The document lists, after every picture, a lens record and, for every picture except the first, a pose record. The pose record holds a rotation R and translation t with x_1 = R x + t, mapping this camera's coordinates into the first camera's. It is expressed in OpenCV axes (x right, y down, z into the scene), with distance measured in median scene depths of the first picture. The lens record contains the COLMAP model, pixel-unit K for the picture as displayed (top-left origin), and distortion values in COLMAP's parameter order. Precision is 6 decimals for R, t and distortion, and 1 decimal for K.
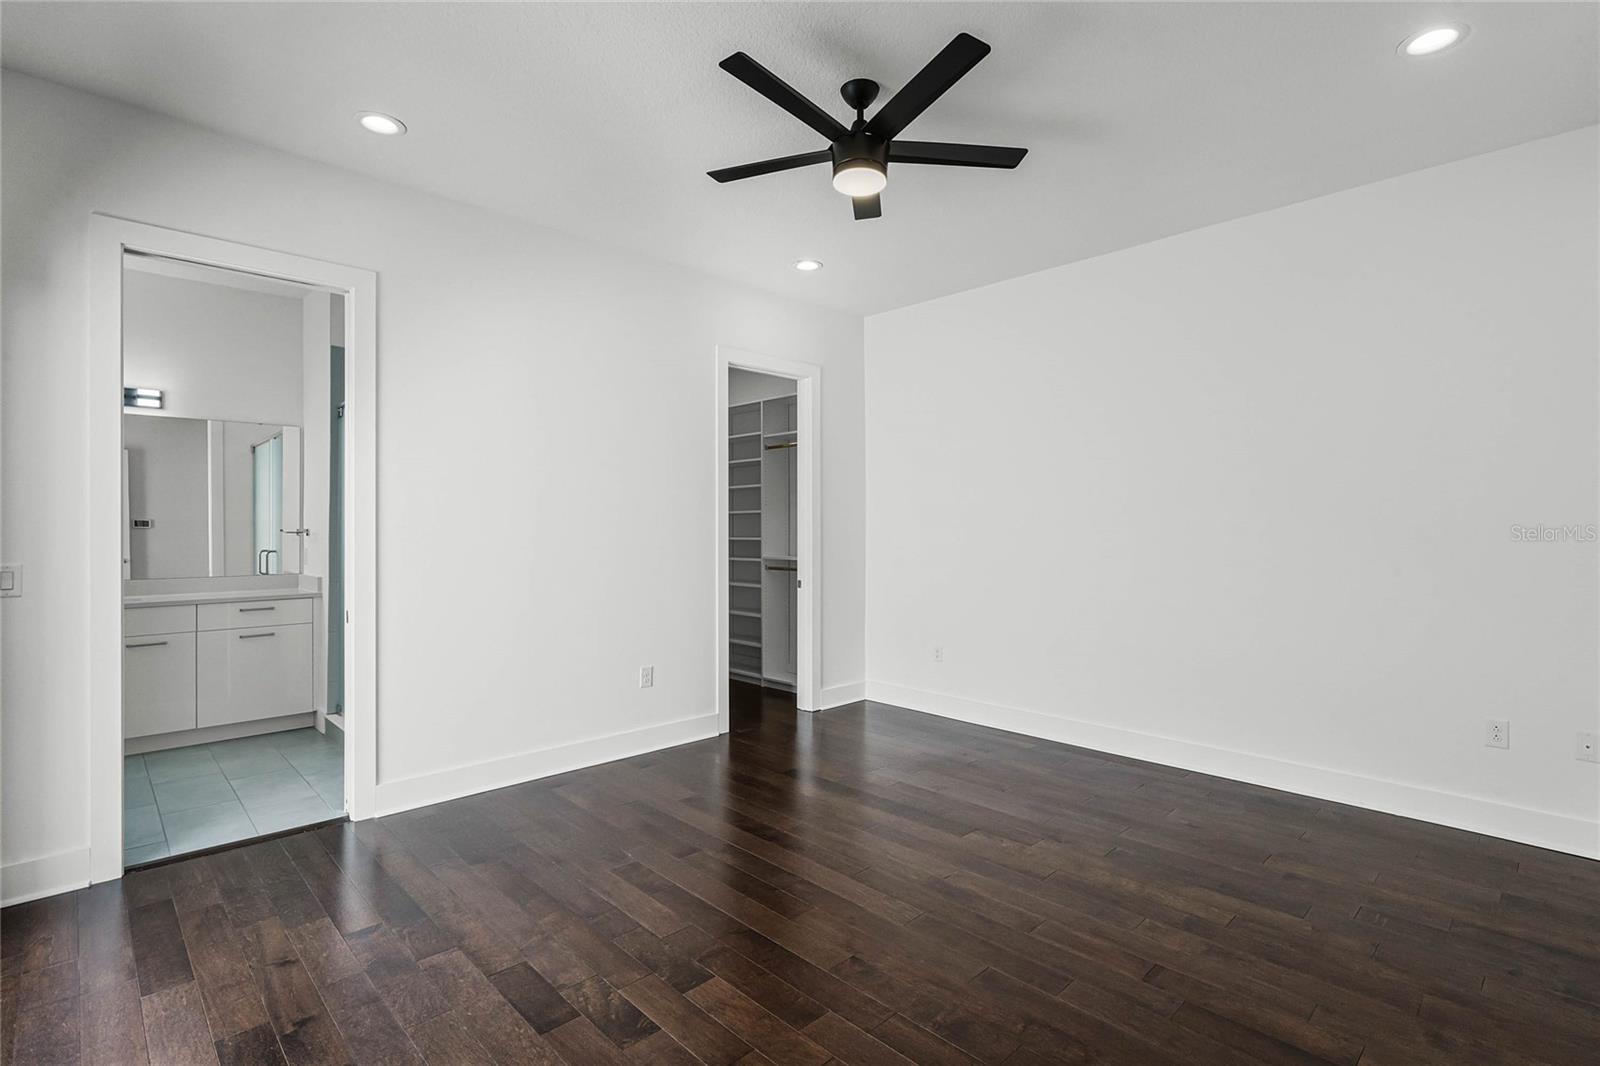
lens RADIAL K [[749.6, 0, 800.0], [0, 749.6, 533.0], [0, 0, 1]] dist [-0.001437, -0.000034]
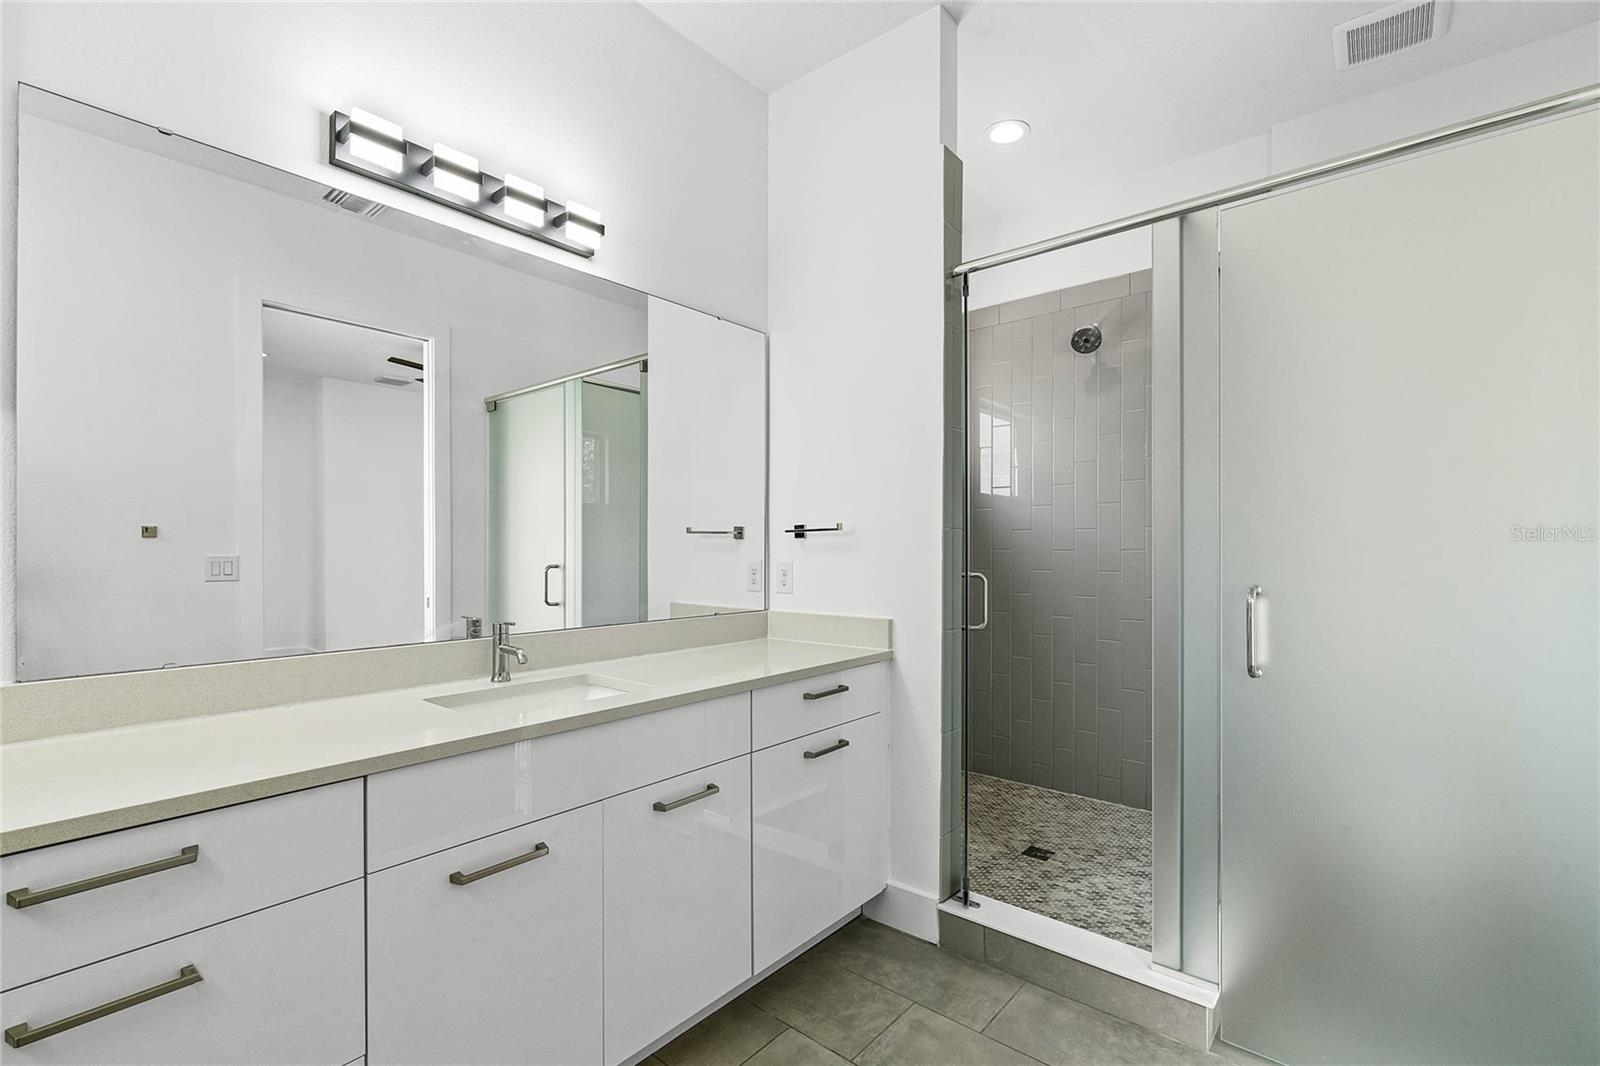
lens RADIAL K [[705.8, 0, 809.6], [0, 705.8, 546.9], [0, 0, 1]] dist [0.000342, 0.000158]
pose [[0.994818, 0.000827, 0.101671, -0.518981], [-0.000826, 1.000000, -0.000048, 0.007564], [-0.101671, -0.000036, 0.994818, 0.377465]]
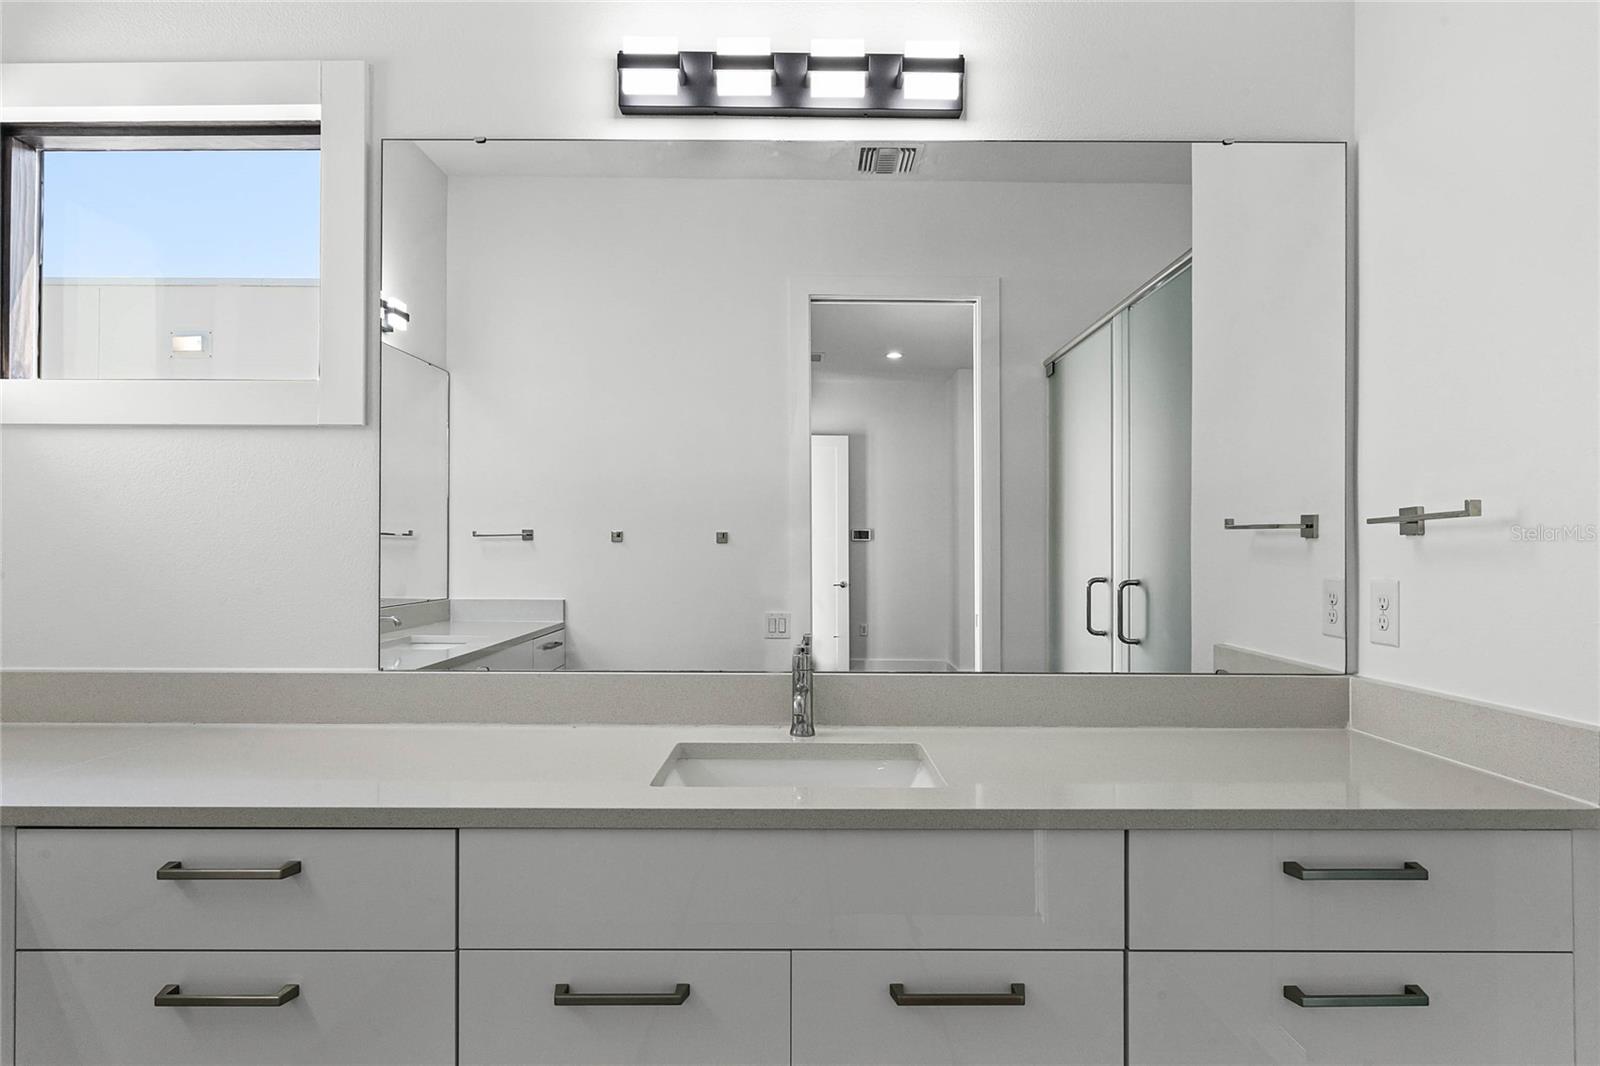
lens RADIAL K [[892.5, 0, 804.6], [0, 892.5, 541.6], [0, 0, 1]] dist [-0.001669, 0.000044]
pose [[0.717734, -0.007005, -0.696282, -0.439852], [-0.002933, 0.999910, -0.013083, 0.008303], [0.696311, 0.011433, 0.717649, 0.473163]]
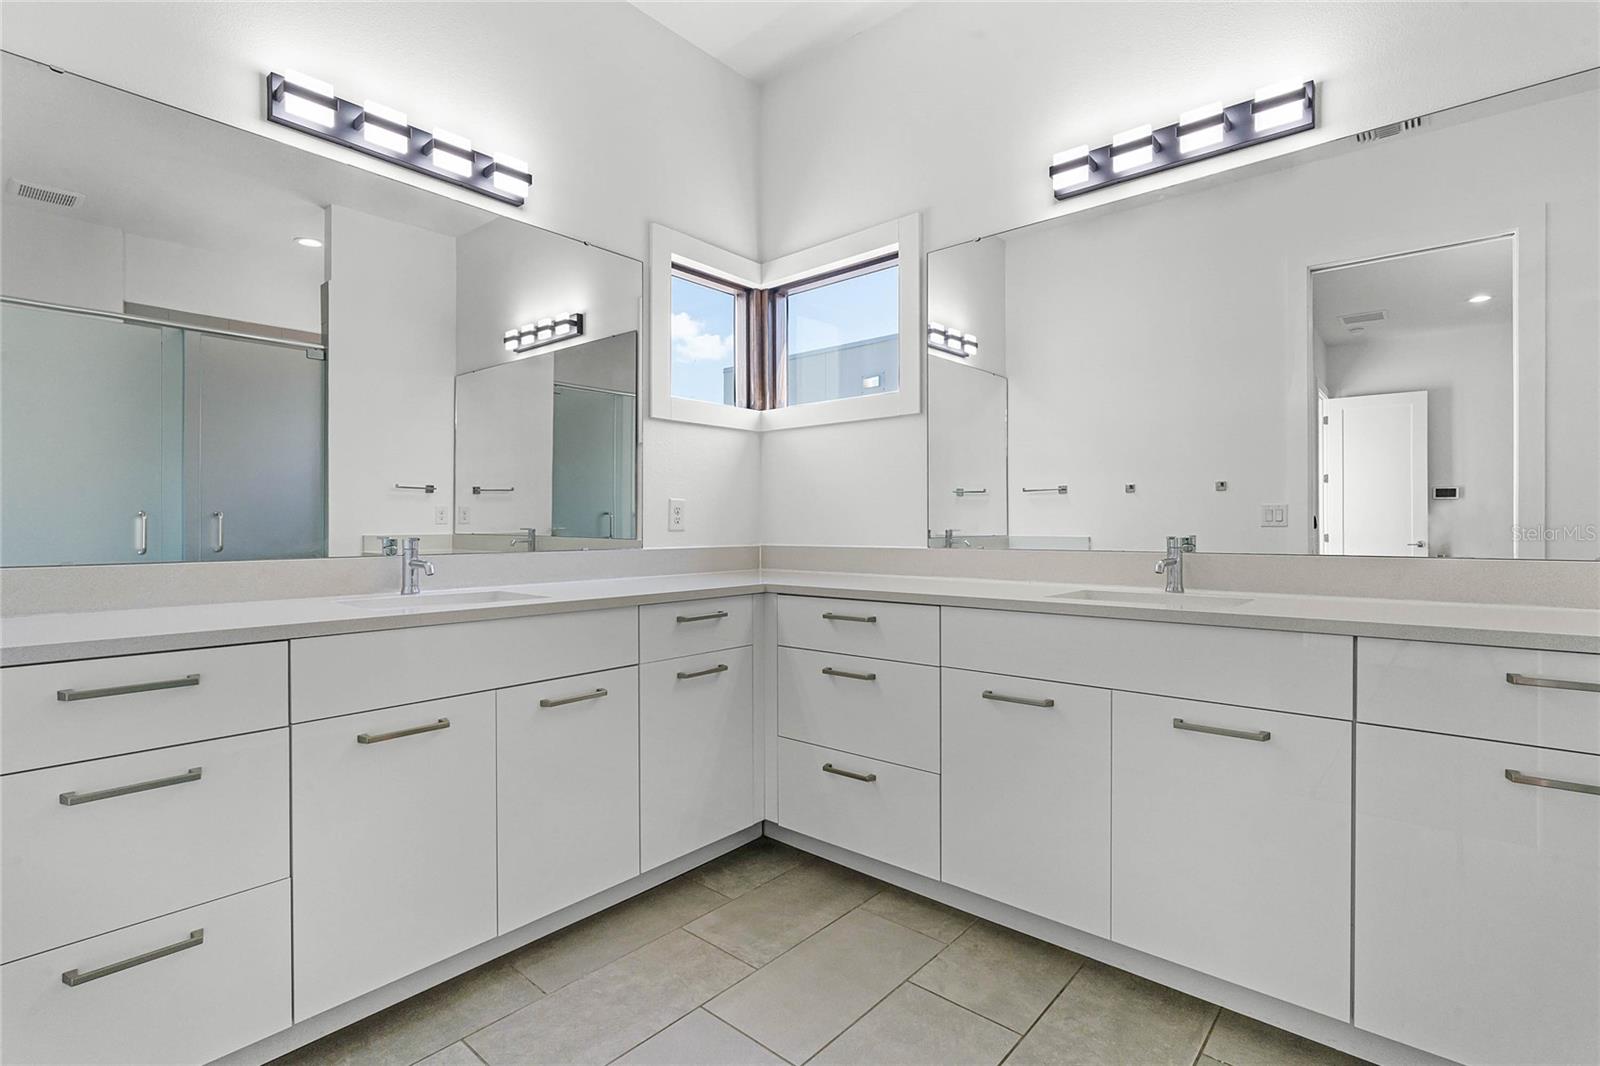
lens RADIAL K [[750.3, 0, 800.0], [0, 750.3, 533.0], [0, 0, 1]] dist [-0.003190, -0.000140]
pose [[0.088473, 0.005984, -0.996061, -0.328299], [-0.000216, 0.999982, 0.005988, 0.031220], [0.996079, -0.000315, 0.088472, 0.471397]]
